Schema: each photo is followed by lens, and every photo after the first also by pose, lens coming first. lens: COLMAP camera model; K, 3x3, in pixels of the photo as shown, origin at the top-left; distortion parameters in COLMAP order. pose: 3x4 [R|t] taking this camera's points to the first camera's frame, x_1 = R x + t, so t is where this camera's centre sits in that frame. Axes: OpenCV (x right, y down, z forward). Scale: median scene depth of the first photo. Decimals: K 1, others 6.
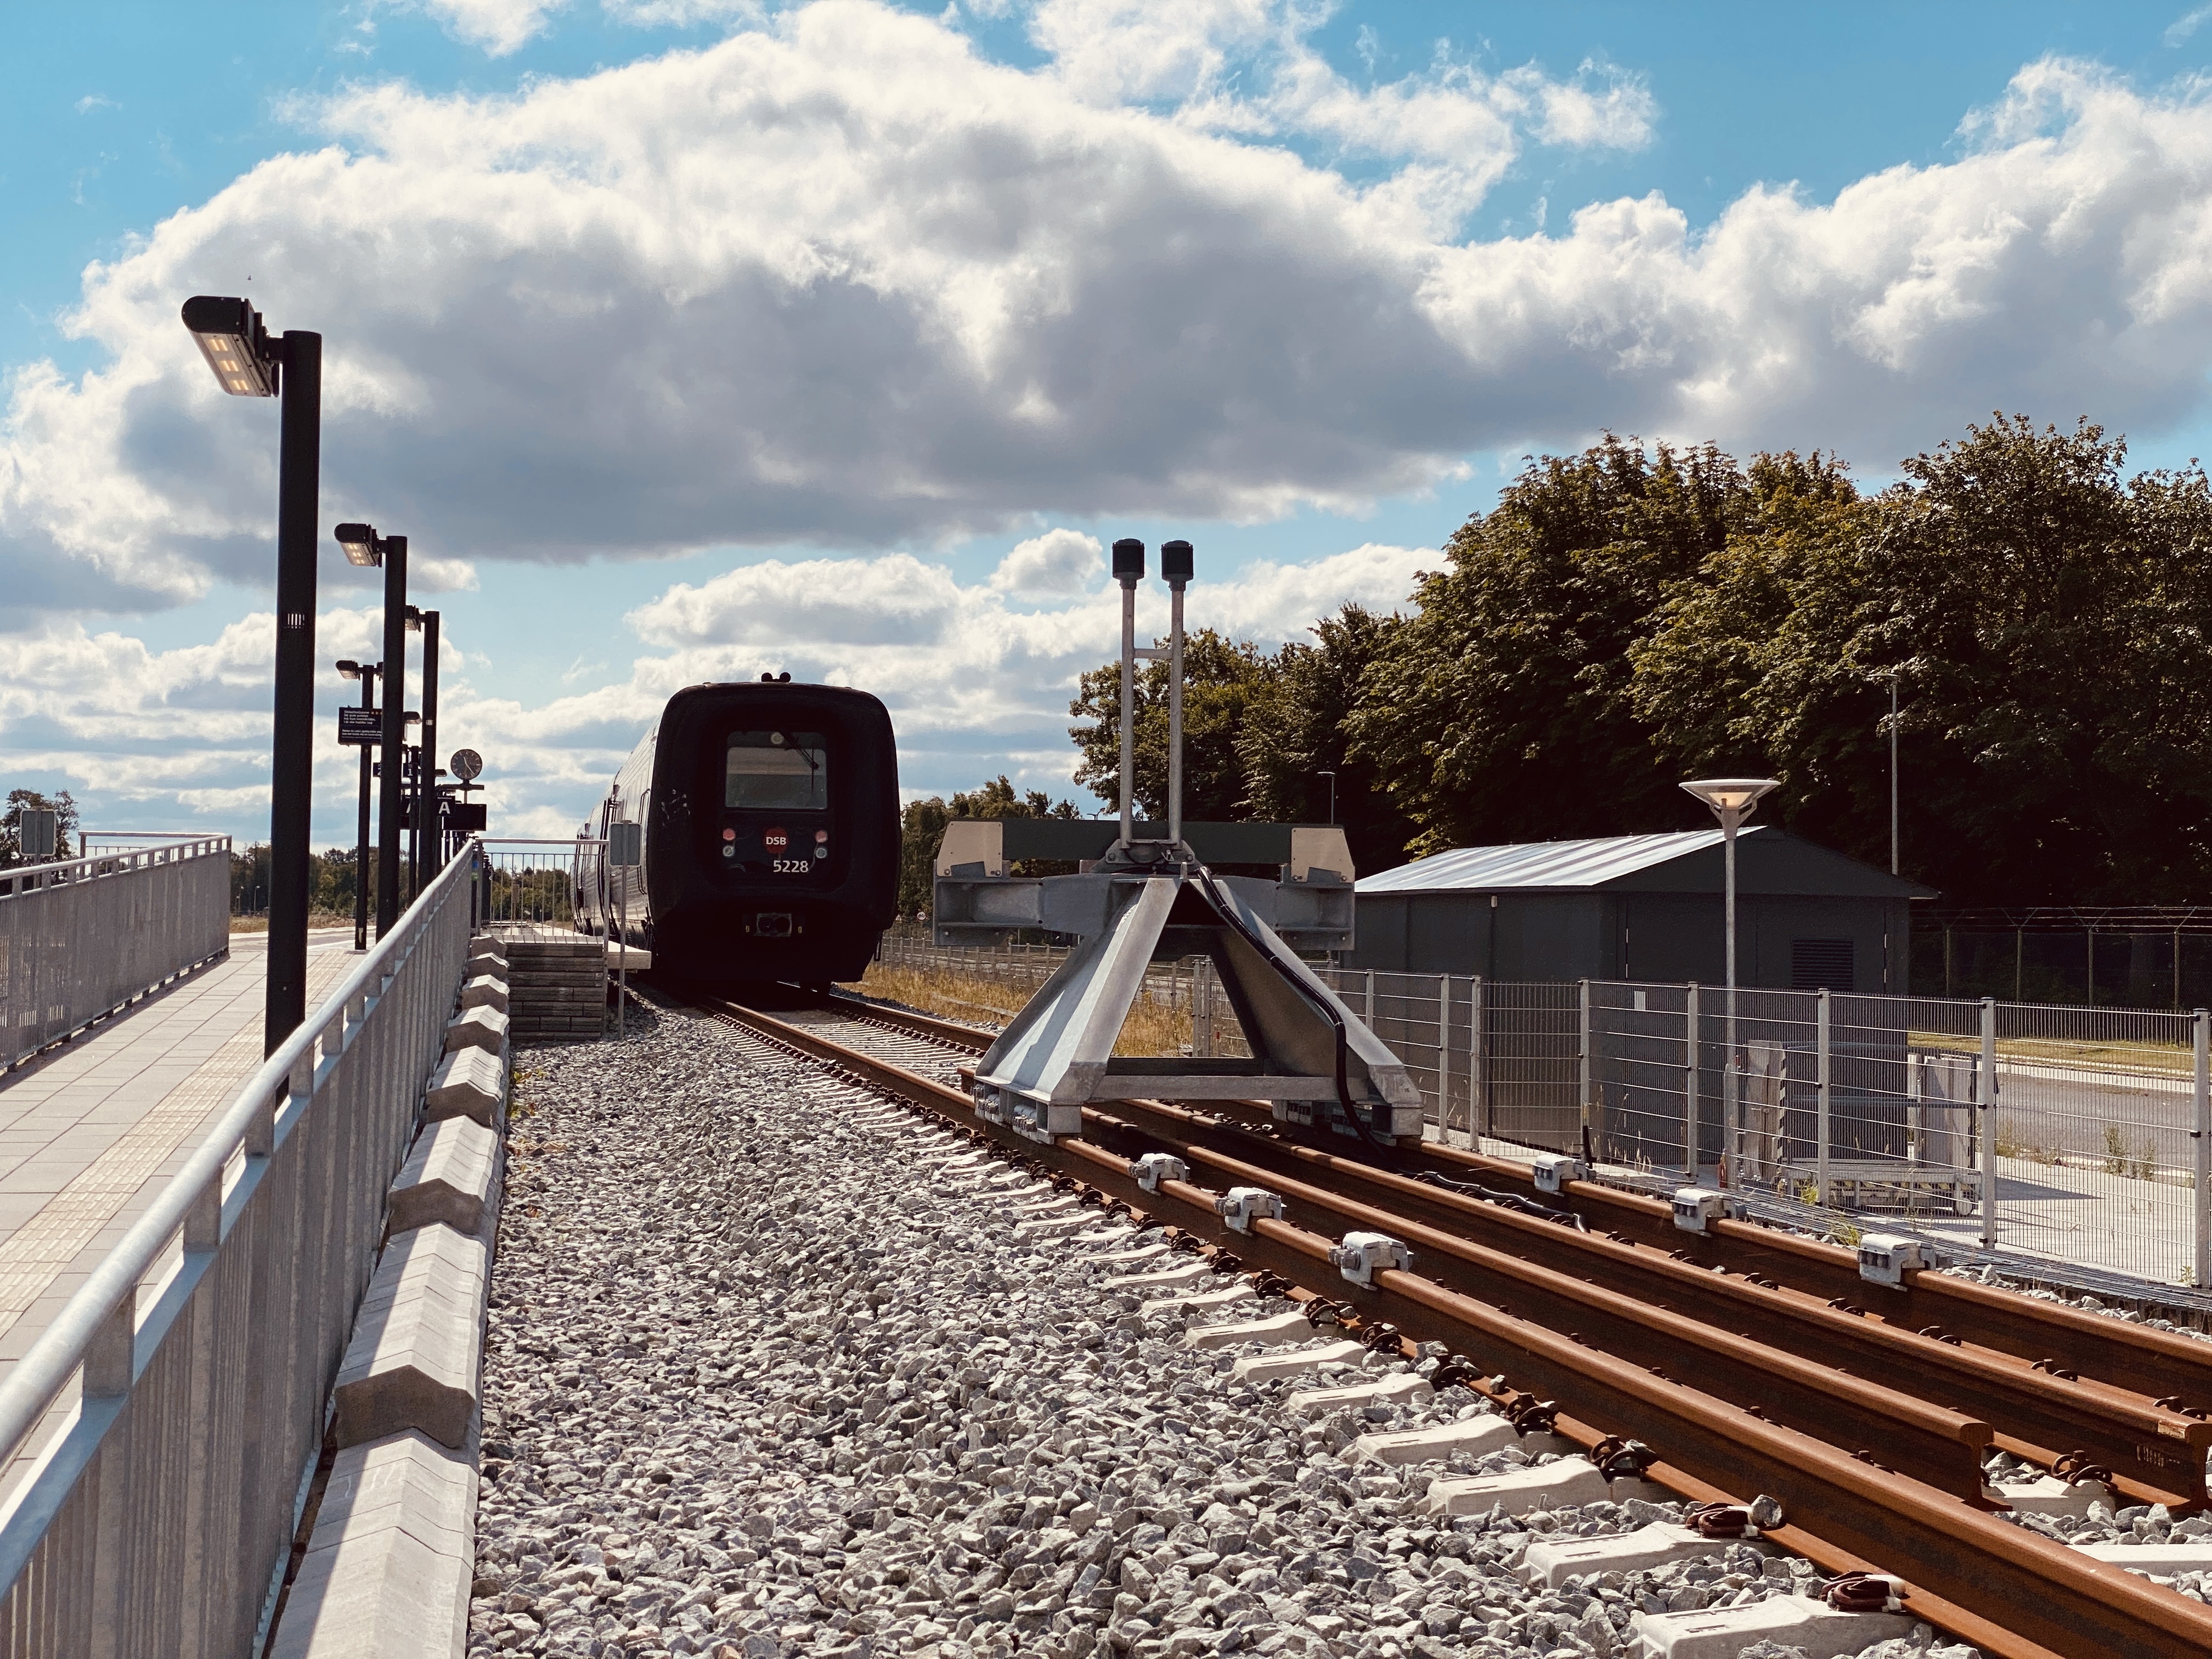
lens RADIAL K [[3425.1, 0, 1106.0], [0, 3425.1, 829.5], [0, 0, 1]] dist [0.106354, -0.031028]
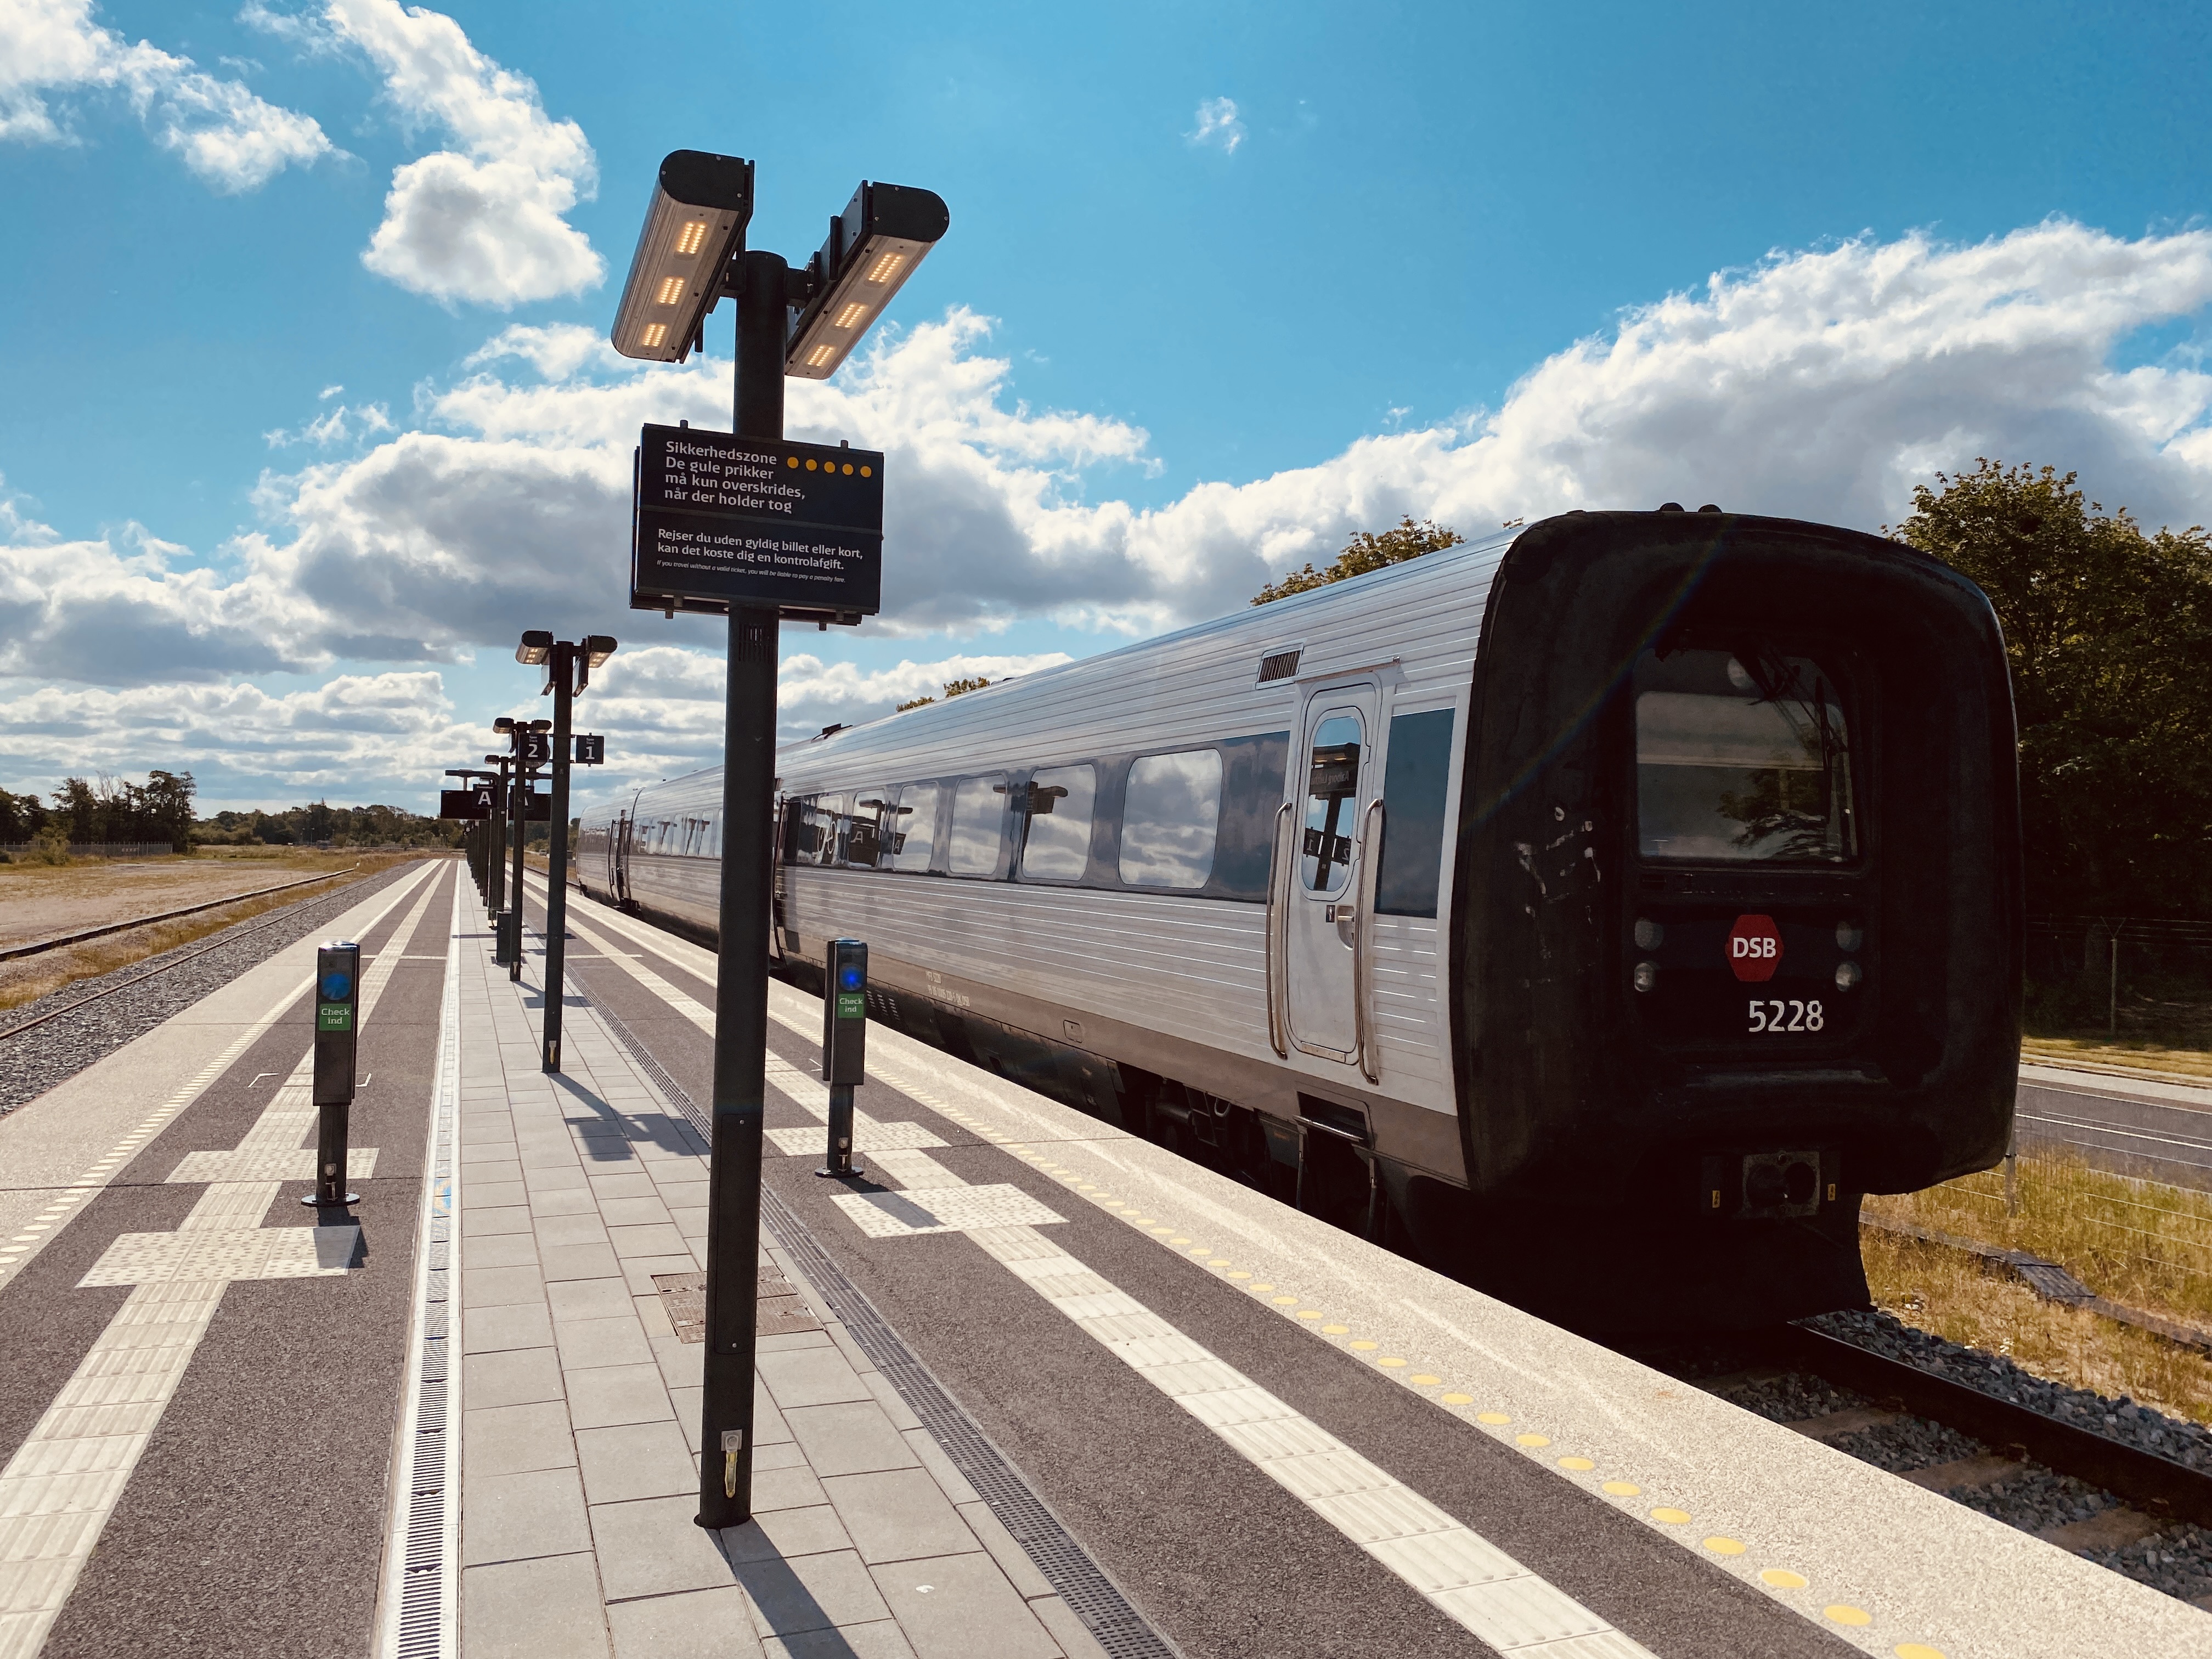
lens RADIAL K [[1655.0, 0, 1110.4], [0, 1655.0, 773.0], [0, 0, 1]] dist [0.001726, 0.005137]
pose [[0.985697, 0.009916, 0.168233, -0.071096], [-0.006053, 0.999706, -0.023461, -0.004057], [-0.168416, 0.022107, 0.985468, 0.301815]]
